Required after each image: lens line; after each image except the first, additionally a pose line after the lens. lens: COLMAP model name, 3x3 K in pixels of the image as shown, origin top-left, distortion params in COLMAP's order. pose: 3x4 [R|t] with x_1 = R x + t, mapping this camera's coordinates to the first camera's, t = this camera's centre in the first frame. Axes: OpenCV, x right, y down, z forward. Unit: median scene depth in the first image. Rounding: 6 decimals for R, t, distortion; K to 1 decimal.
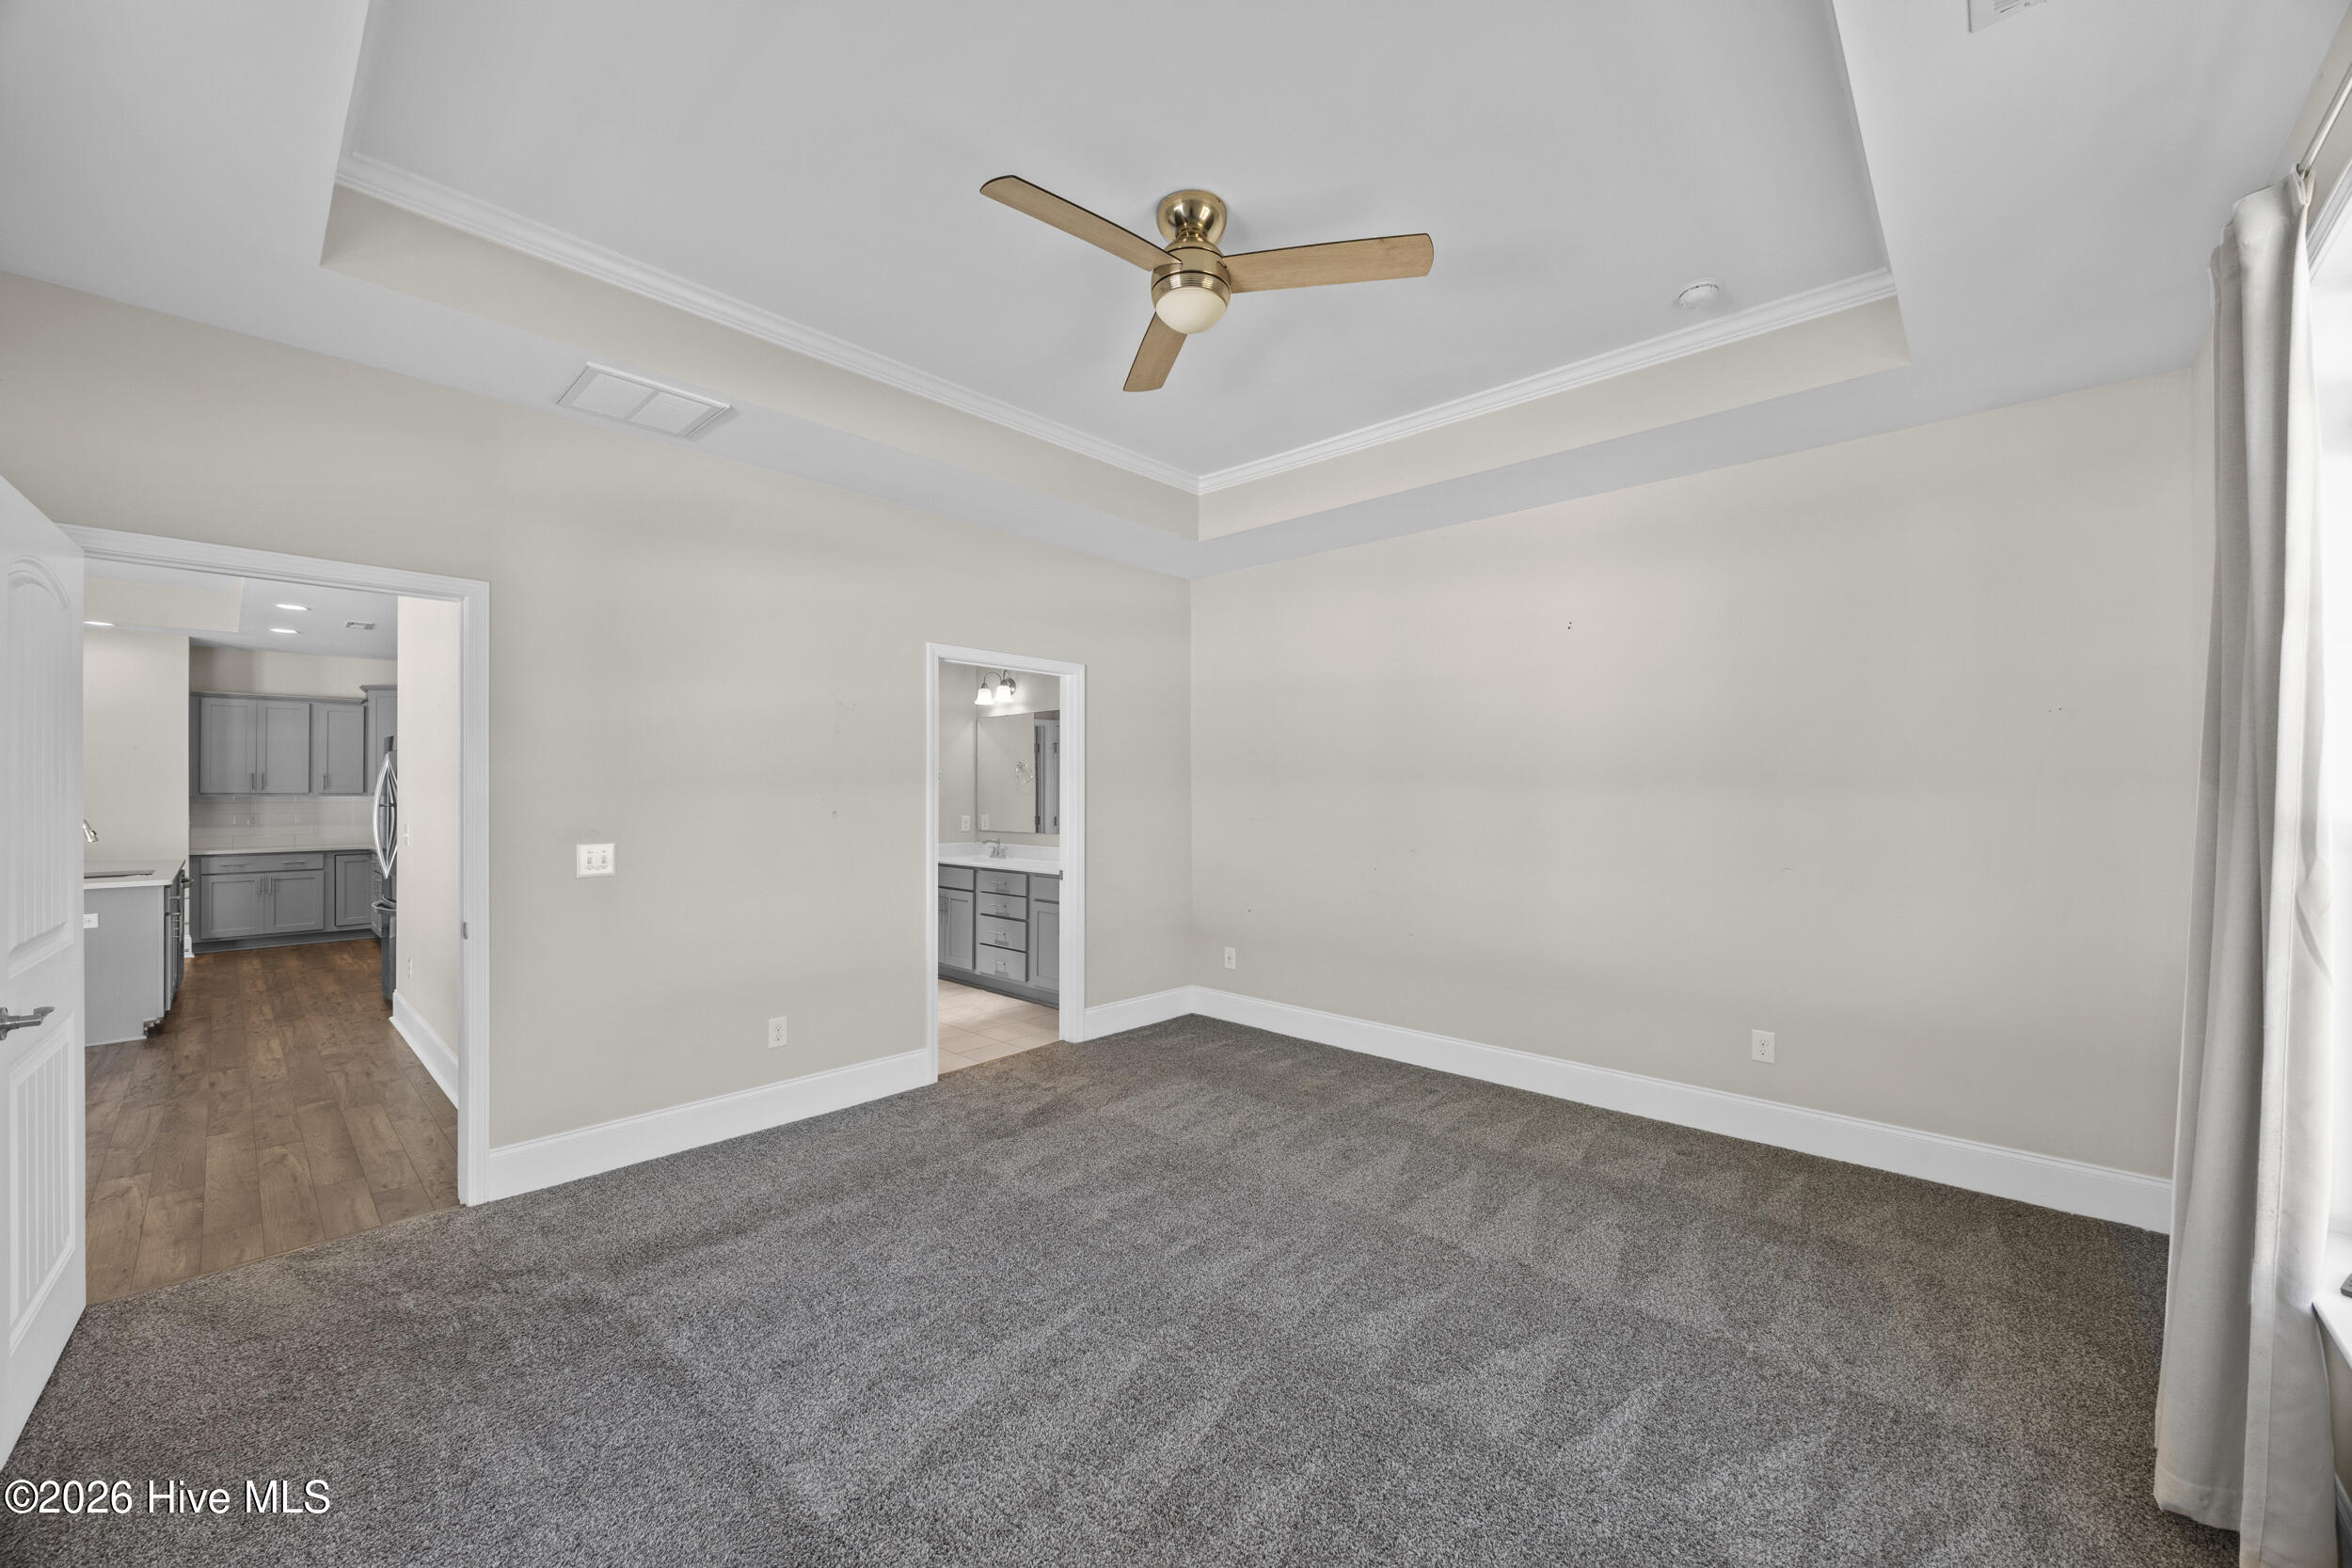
lens RADIAL K [[893.3, 0, 1176.0], [0, 893.3, 784.0], [0, 0, 1]] dist [-0.004694, -0.000129]
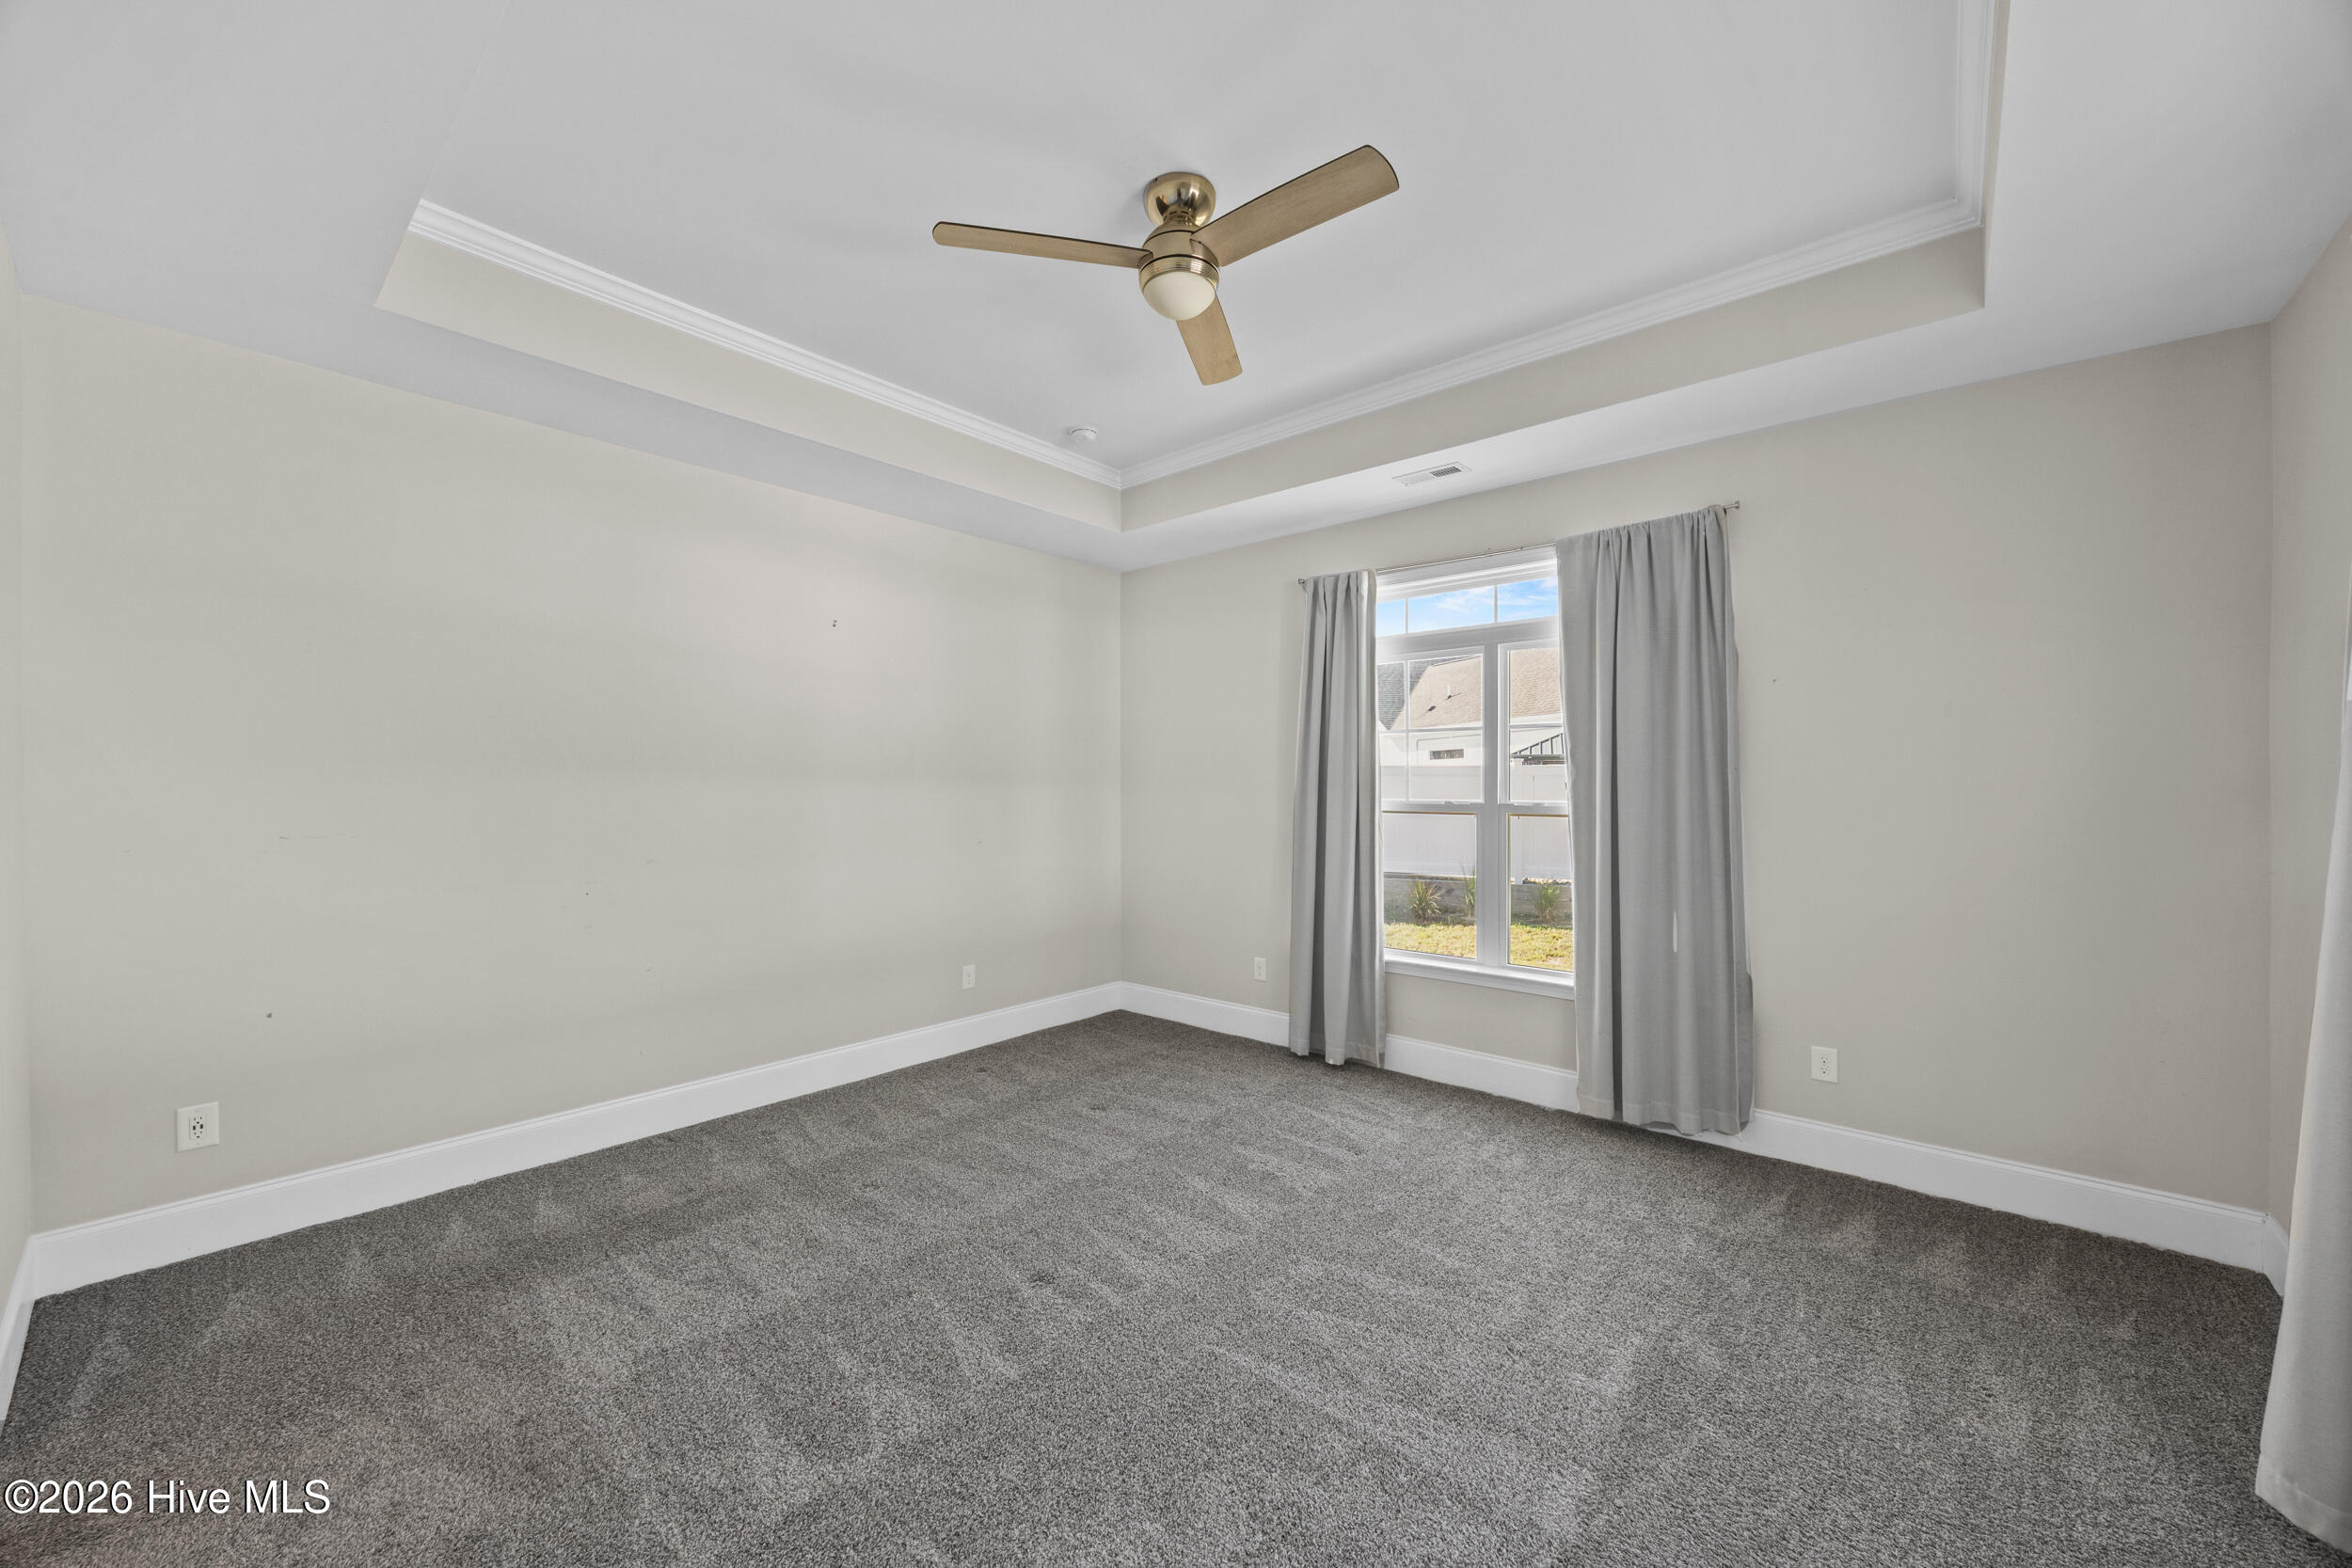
lens RADIAL K [[886.5, 0, 1183.5], [0, 886.5, 789.8], [0, 0, 1]] dist [-0.003699, -0.000254]
pose [[-0.027711, -0.005541, 0.999601, -0.716083], [-0.006390, 0.999965, 0.005366, 0.005107], [-0.999596, -0.006239, -0.027746, 0.762368]]
